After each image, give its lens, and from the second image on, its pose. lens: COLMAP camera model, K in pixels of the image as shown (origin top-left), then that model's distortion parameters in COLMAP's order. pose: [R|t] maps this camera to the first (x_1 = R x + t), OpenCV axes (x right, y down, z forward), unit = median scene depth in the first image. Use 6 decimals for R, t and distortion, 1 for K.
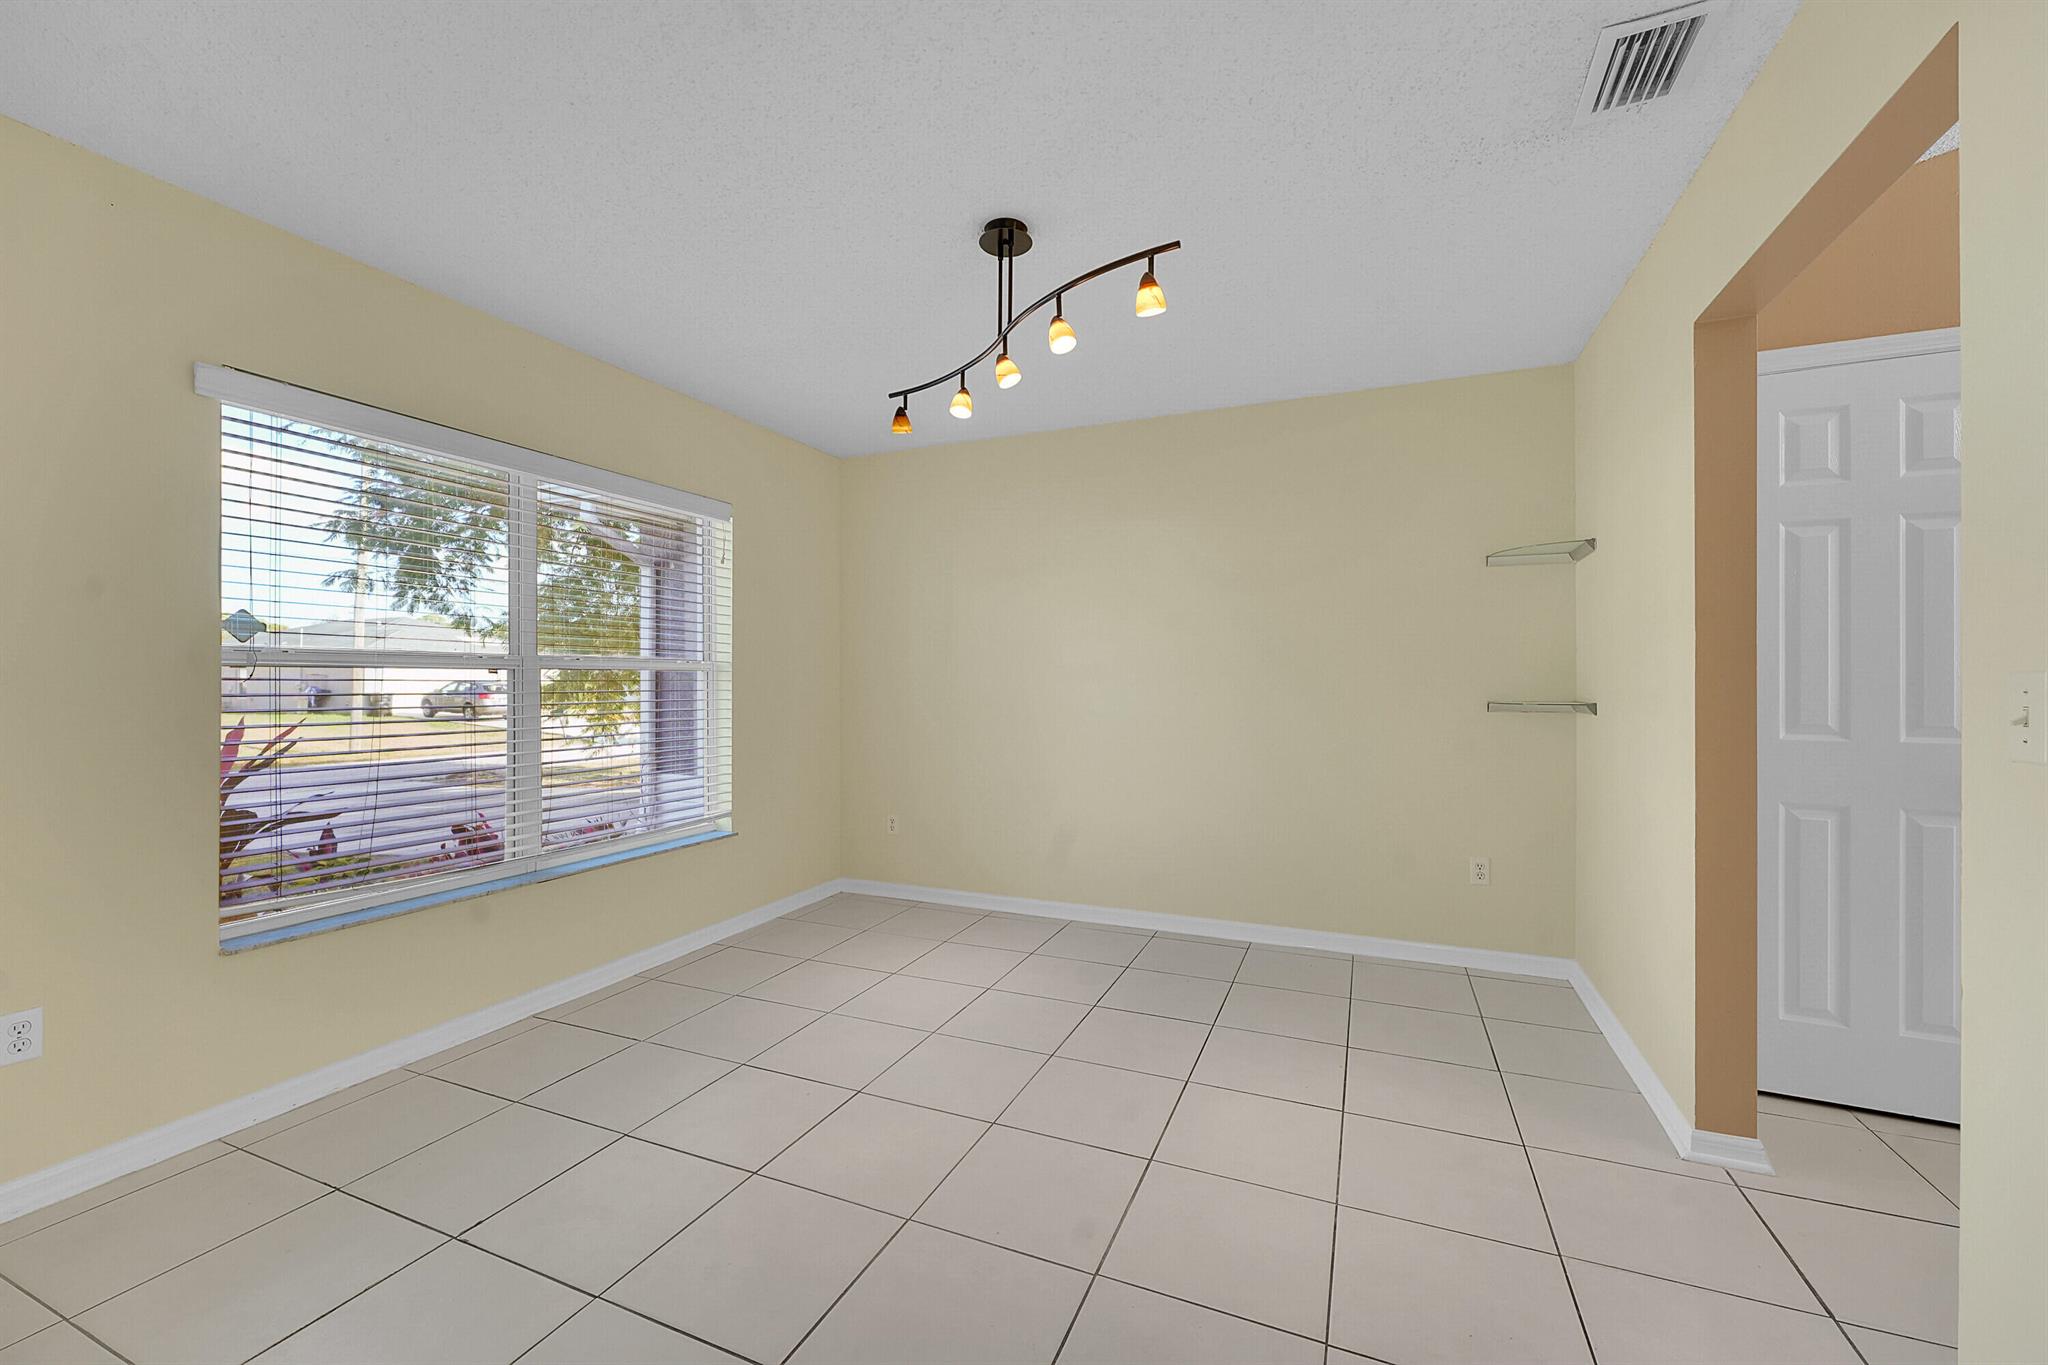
lens RADIAL K [[818.2, 0, 1024.0], [0, 818.2, 682.5], [0, 0, 1]] dist [-0.002983, -0.000497]
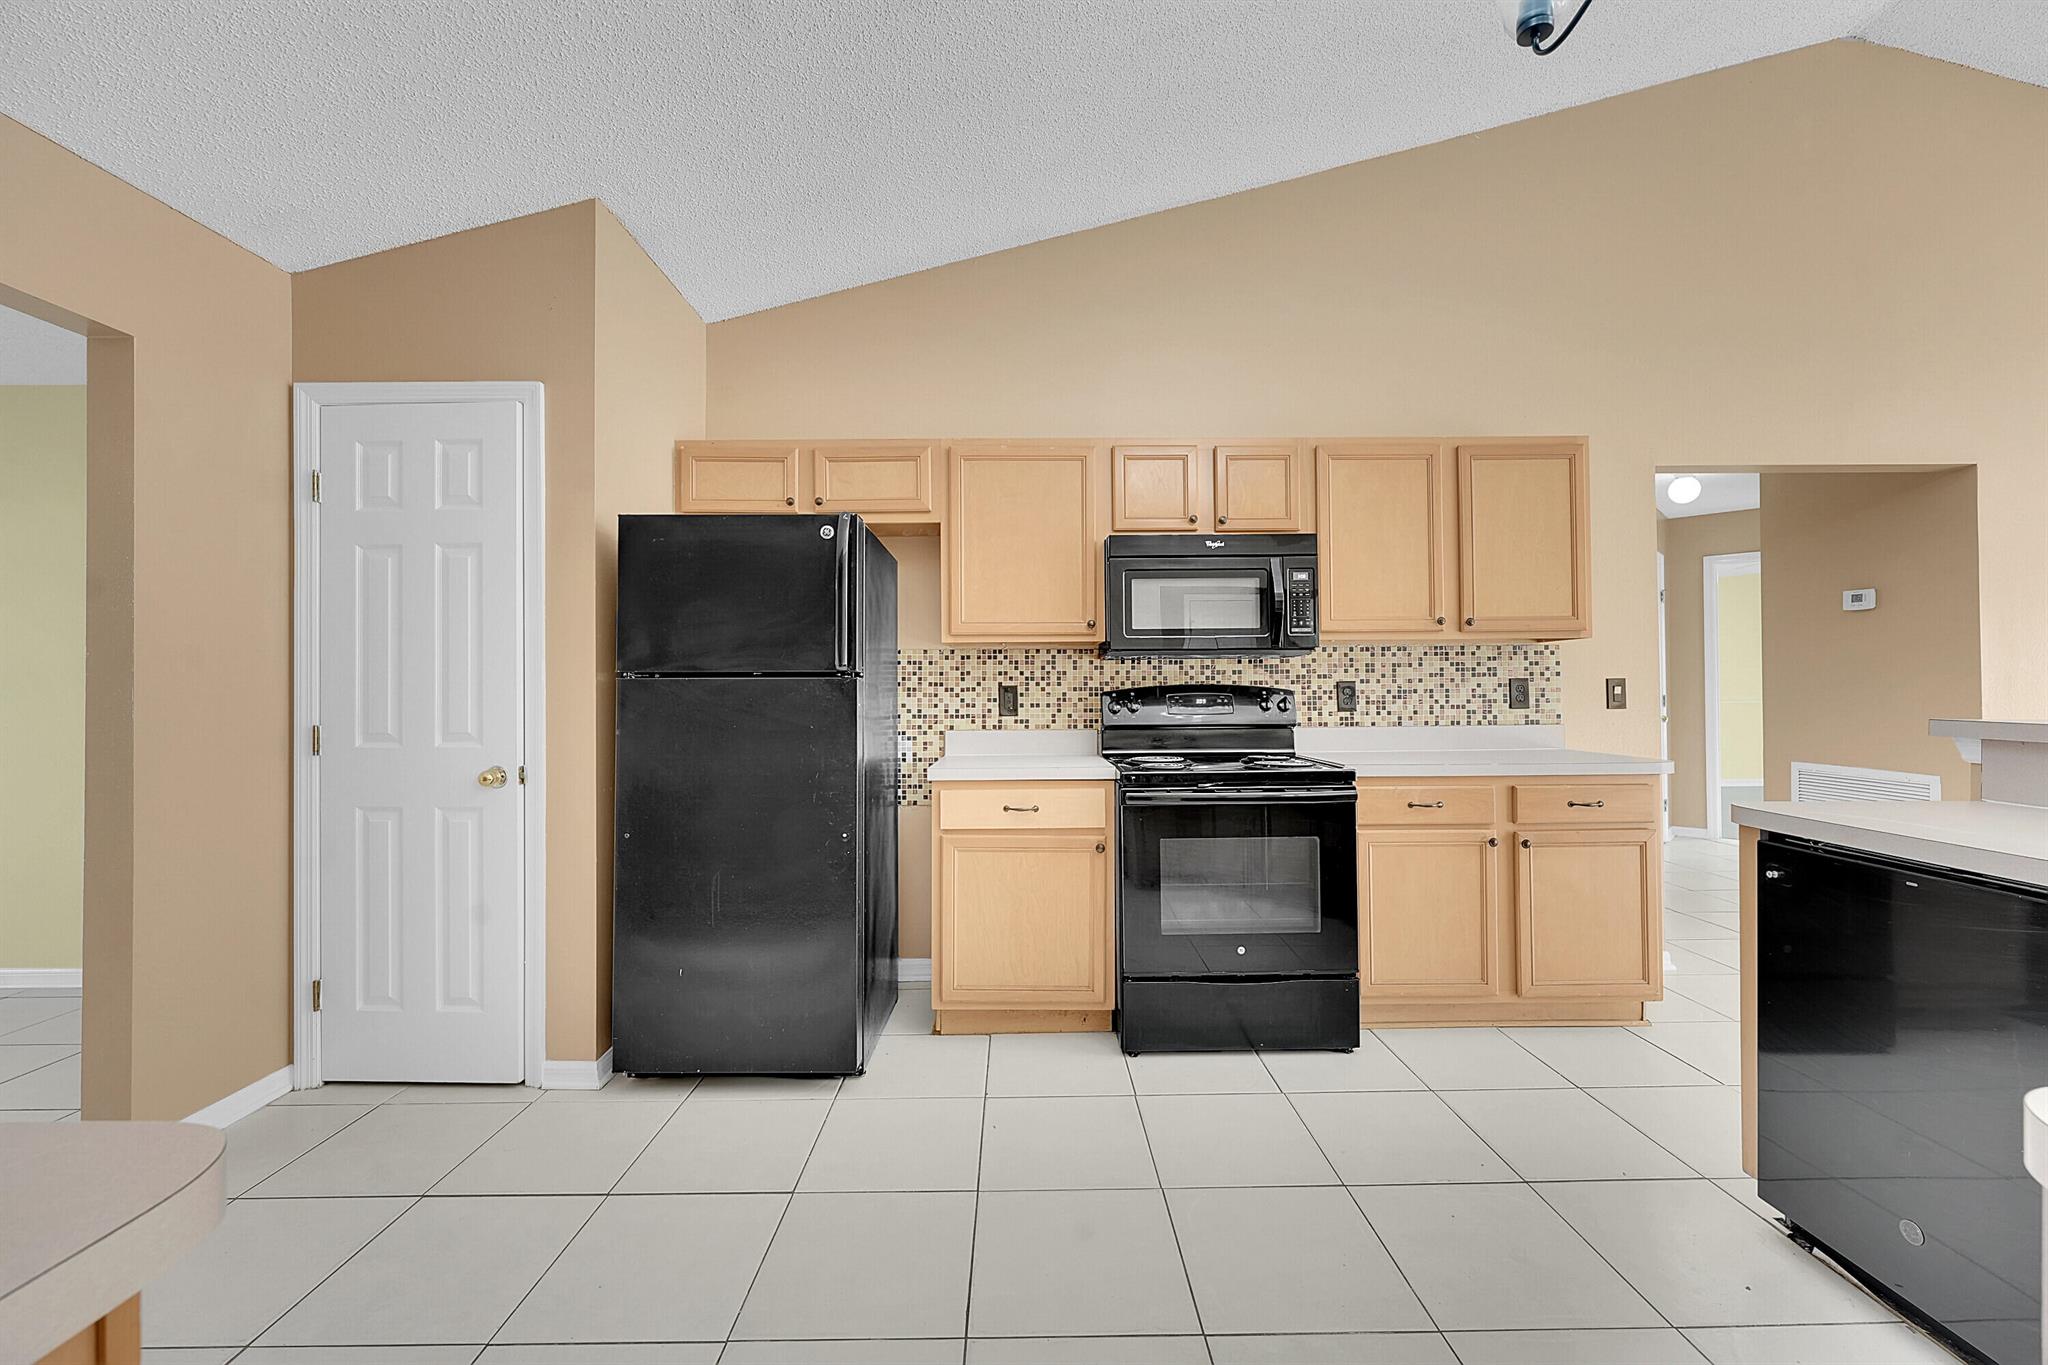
lens RADIAL K [[818.2, 0, 1024.0], [0, 818.2, 682.5], [0, 0, 1]] dist [-0.002983, -0.000497]
pose [[0.916070, -0.004910, 0.400988, 1.317377], [0.006110, 0.999980, -0.001715, -0.008166], [-0.400972, 0.004022, 0.916082, -0.334347]]
